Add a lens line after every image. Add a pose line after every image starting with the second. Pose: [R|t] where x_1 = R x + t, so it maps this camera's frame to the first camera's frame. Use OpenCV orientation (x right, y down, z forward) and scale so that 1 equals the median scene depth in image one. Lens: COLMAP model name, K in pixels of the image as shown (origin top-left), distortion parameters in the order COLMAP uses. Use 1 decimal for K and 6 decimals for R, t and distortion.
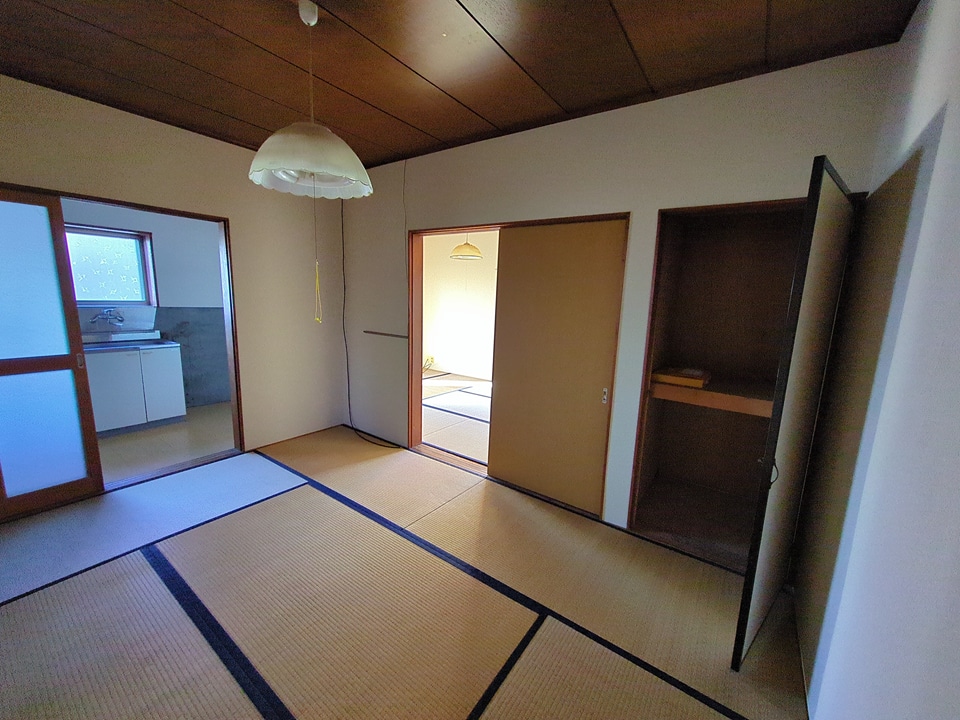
lens RADIAL K [[378.1, 0, 484.4], [0, 378.1, 358.8], [0, 0, 1]] dist [-0.001583, 0.000704]
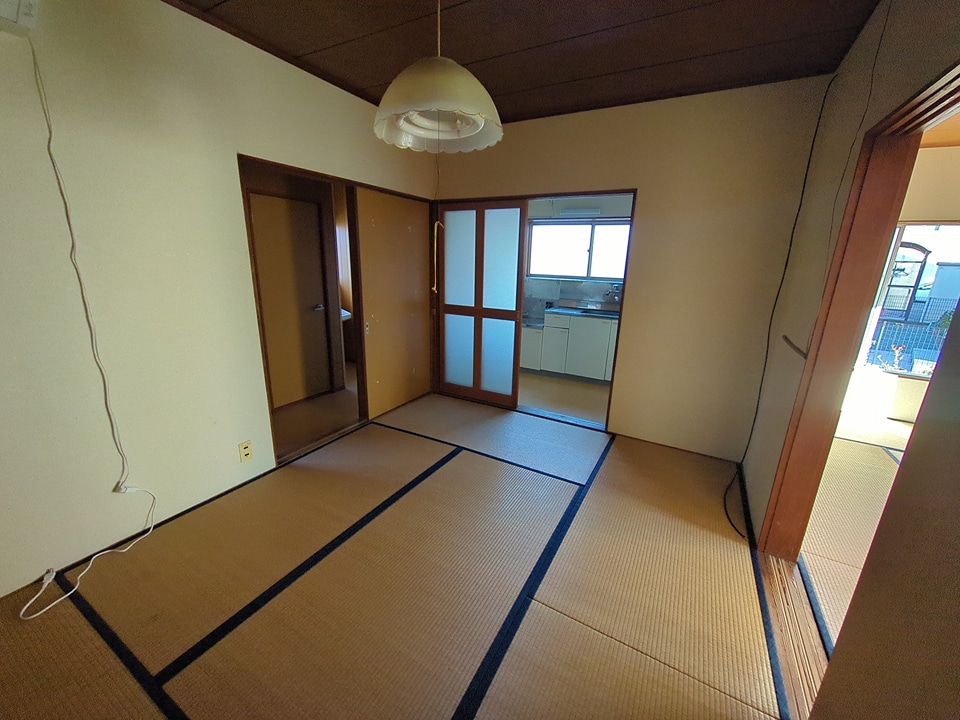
lens RADIAL K [[378.1, 0, 484.4], [0, 378.1, 358.8], [0, 0, 1]] dist [-0.001583, 0.000704]
pose [[0.105446, 0.222368, -0.969244, 0.266318], [-0.190978, 0.961063, 0.199715, -0.078929], [0.975914, 0.164045, 0.143807, 0.543042]]
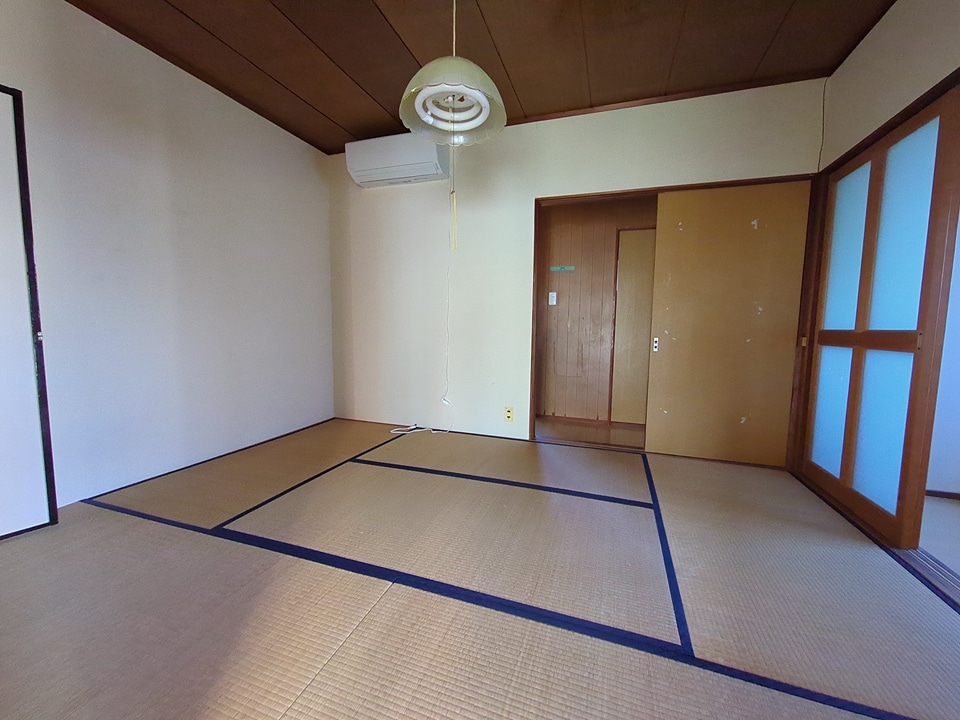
lens RADIAL K [[384.9, 0, 483.1], [0, 384.9, 355.7], [0, 0, 1]] dist [-0.001989, 0.000216]
pose [[-0.959229, -0.023393, -0.281661, -0.119562], [-0.093788, 0.966446, 0.239136, -0.050059], [0.266616, 0.255803, -0.929237, 1.117883]]
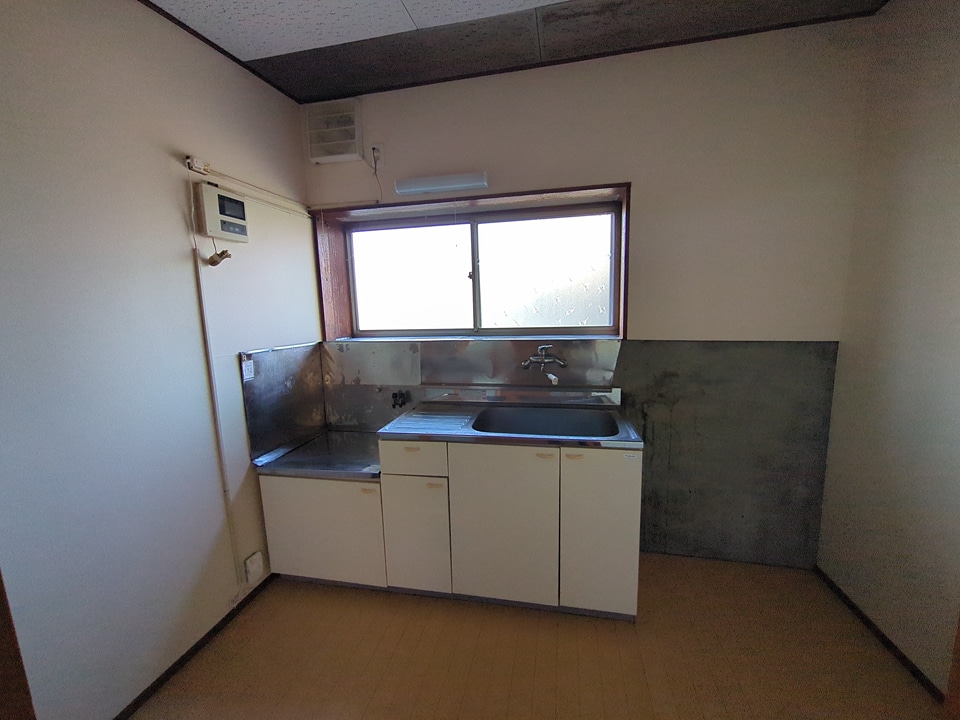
lens RADIAL K [[378.1, 0, 484.4], [0, 378.1, 358.8], [0, 0, 1]] dist [-0.001583, 0.000704]
pose [[0.394379, 0.080477, -0.915417, -0.669432], [-0.109966, 0.993133, 0.039934, -0.155083], [0.912345, 0.084916, 0.400520, 0.880379]]
